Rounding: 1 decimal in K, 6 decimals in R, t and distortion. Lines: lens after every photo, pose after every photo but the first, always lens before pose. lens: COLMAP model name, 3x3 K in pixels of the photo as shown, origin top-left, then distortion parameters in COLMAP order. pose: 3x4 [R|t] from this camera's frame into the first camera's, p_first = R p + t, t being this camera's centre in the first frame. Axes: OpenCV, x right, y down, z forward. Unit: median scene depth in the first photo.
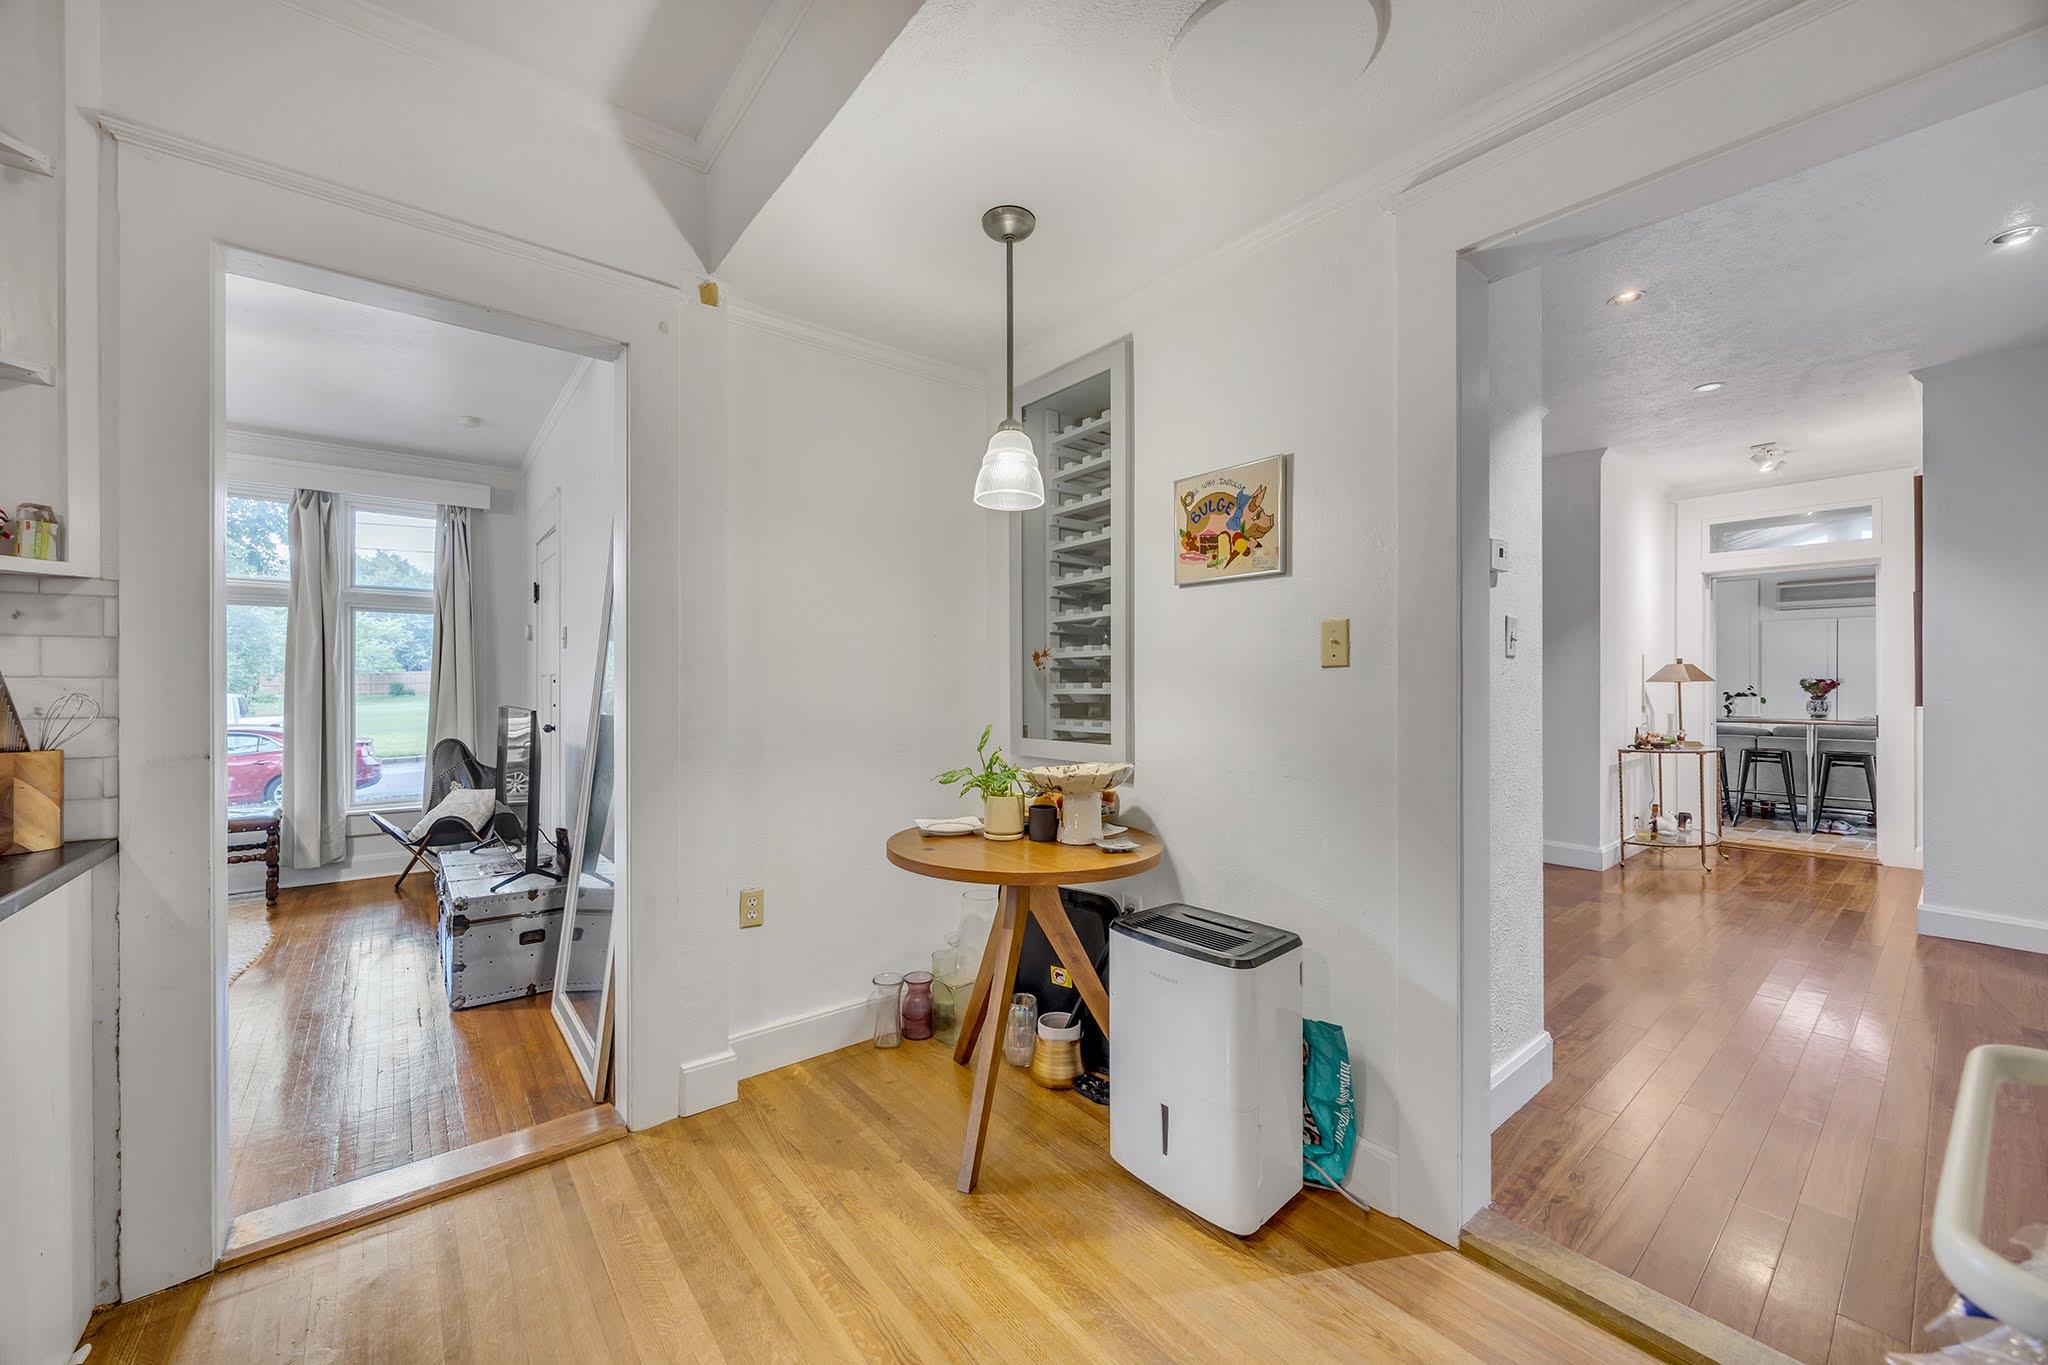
lens RADIAL K [[778.6, 0, 1024.0], [0, 778.6, 682.5], [0, 0, 1]] dist [-0.001339, -0.000143]
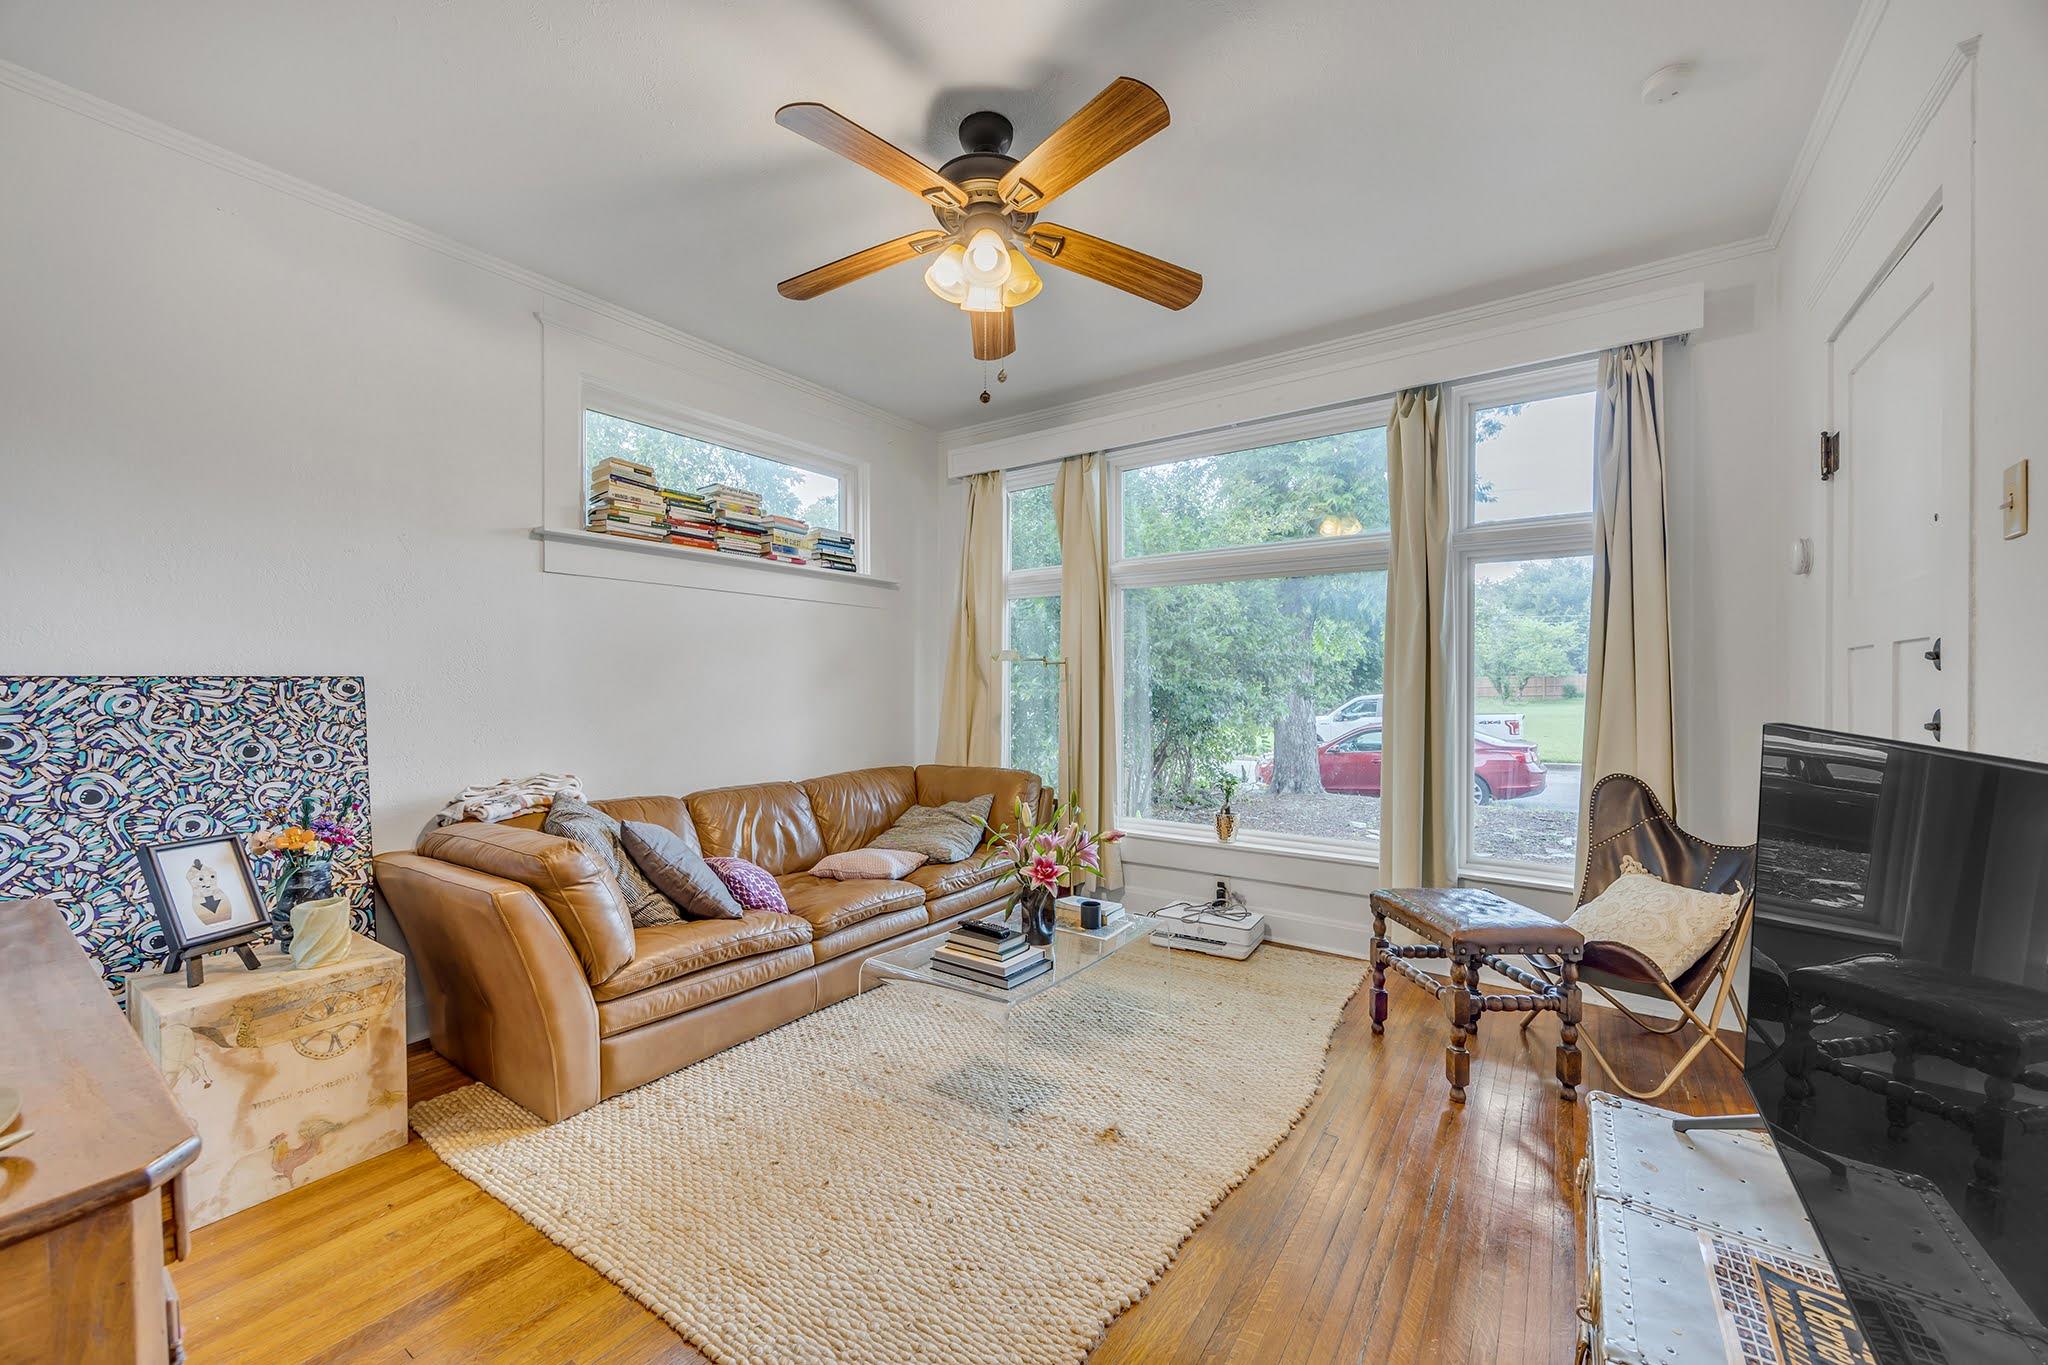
lens RADIAL K [[778.6, 0, 1024.0], [0, 778.6, 682.5], [0, 0, 1]] dist [-0.001339, -0.000143]
pose [[0.275387, 0.001467, -0.961332, -0.335900], [-0.005830, 0.999983, -0.000145, 0.010283], [0.961316, 0.005644, 0.275391, 0.456768]]
